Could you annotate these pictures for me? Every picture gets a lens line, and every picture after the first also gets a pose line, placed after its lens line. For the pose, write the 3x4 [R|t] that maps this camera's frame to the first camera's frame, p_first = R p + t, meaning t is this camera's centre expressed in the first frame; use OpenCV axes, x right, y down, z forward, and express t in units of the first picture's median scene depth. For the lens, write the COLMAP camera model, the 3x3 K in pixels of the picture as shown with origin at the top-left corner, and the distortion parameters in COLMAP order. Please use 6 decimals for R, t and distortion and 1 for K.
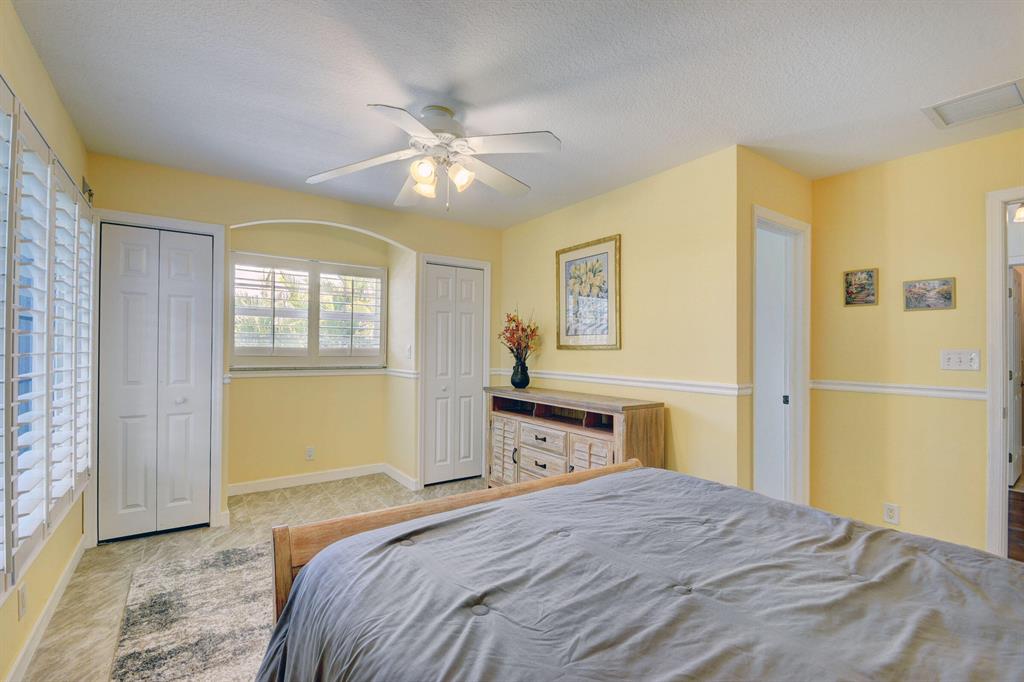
lens RADIAL K [[453.2, 0, 510.5], [0, 453.2, 340.8], [0, 0, 1]] dist [-0.008164, -0.003766]
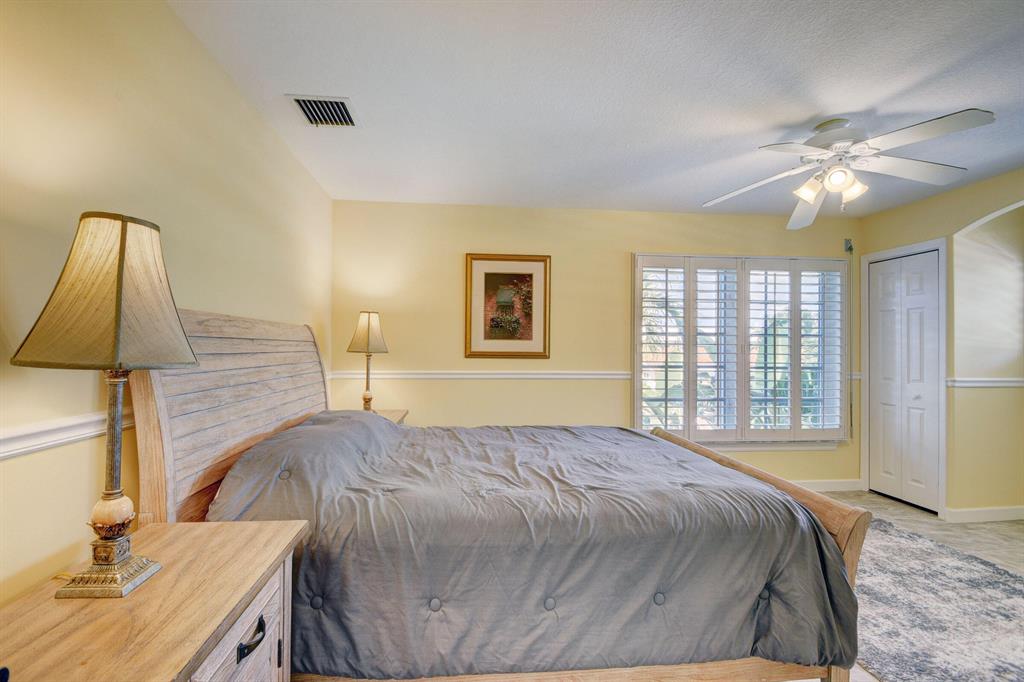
lens RADIAL K [[453.2, 0, 510.1], [0, 453.2, 341.7], [0, 0, 1]] dist [-0.008164, -0.003766]
pose [[-0.444653, -0.020155, -0.895476, 0.796470], [-0.003011, 0.999775, -0.021008, 0.015815], [0.895698, -0.006645, -0.444614, 0.572469]]
